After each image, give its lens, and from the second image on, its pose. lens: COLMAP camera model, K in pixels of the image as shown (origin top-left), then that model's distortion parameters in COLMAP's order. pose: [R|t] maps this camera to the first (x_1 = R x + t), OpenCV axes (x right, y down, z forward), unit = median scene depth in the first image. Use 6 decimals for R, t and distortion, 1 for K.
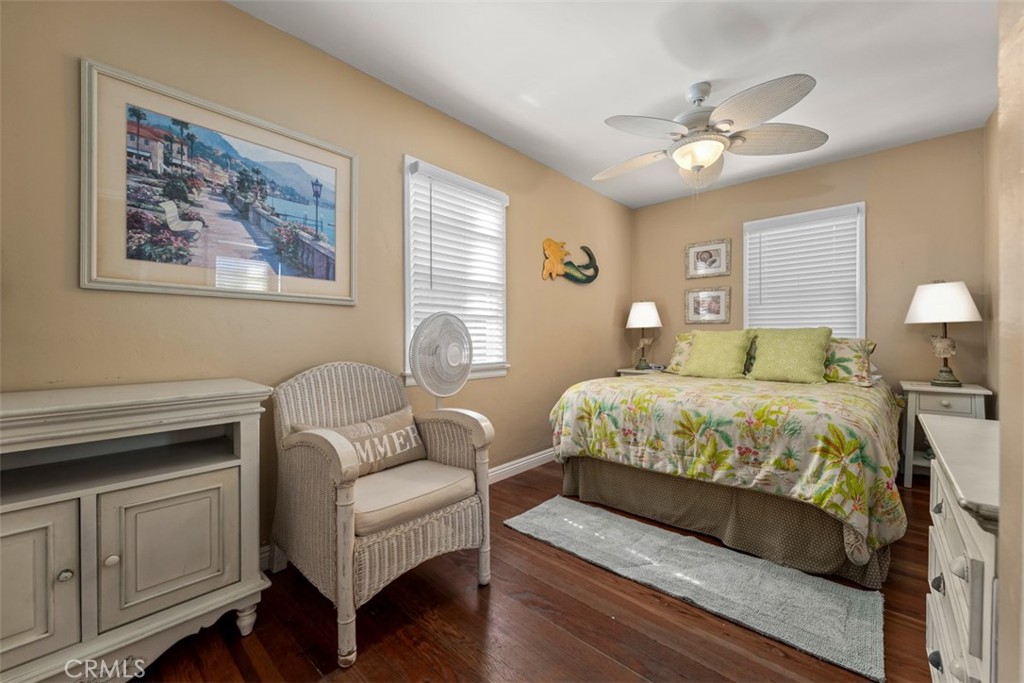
lens RADIAL K [[414.0, 0, 510.9], [0, 414.0, 334.0], [0, 0, 1]] dist [-0.001044, -0.000220]
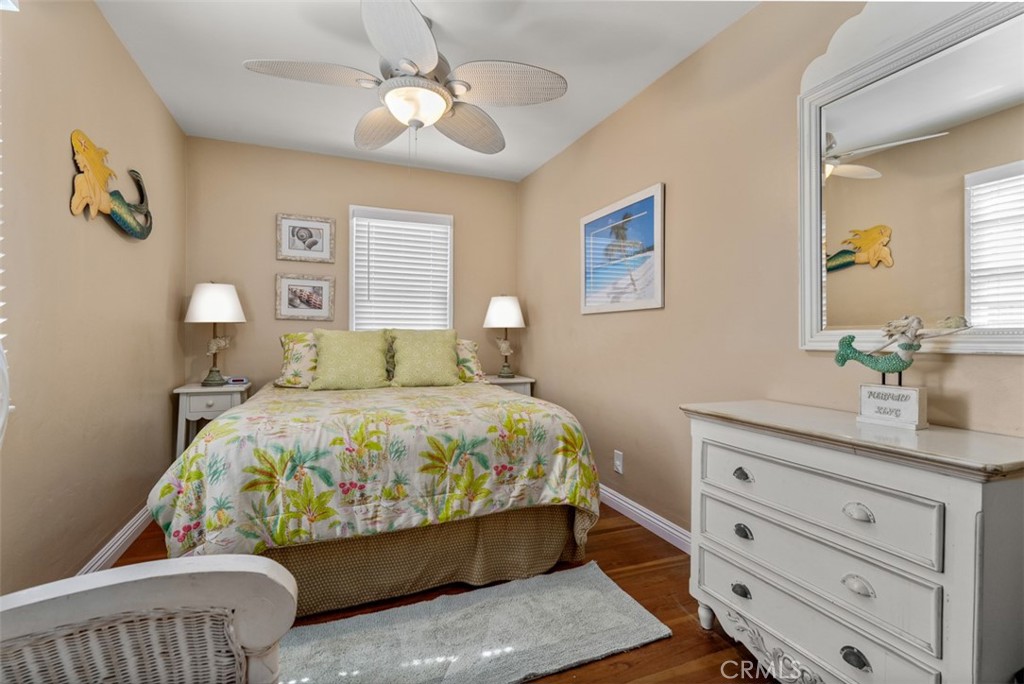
lens RADIAL K [[458.8, 0, 511.8], [0, 458.8, 339.8], [0, 0, 1]] dist [-0.000847, -0.000151]
pose [[0.421835, -0.000973, 0.906672, -0.276003], [-0.016896, 0.999817, 0.008934, -0.004097], [-0.906515, -0.019088, 0.421742, 0.494474]]
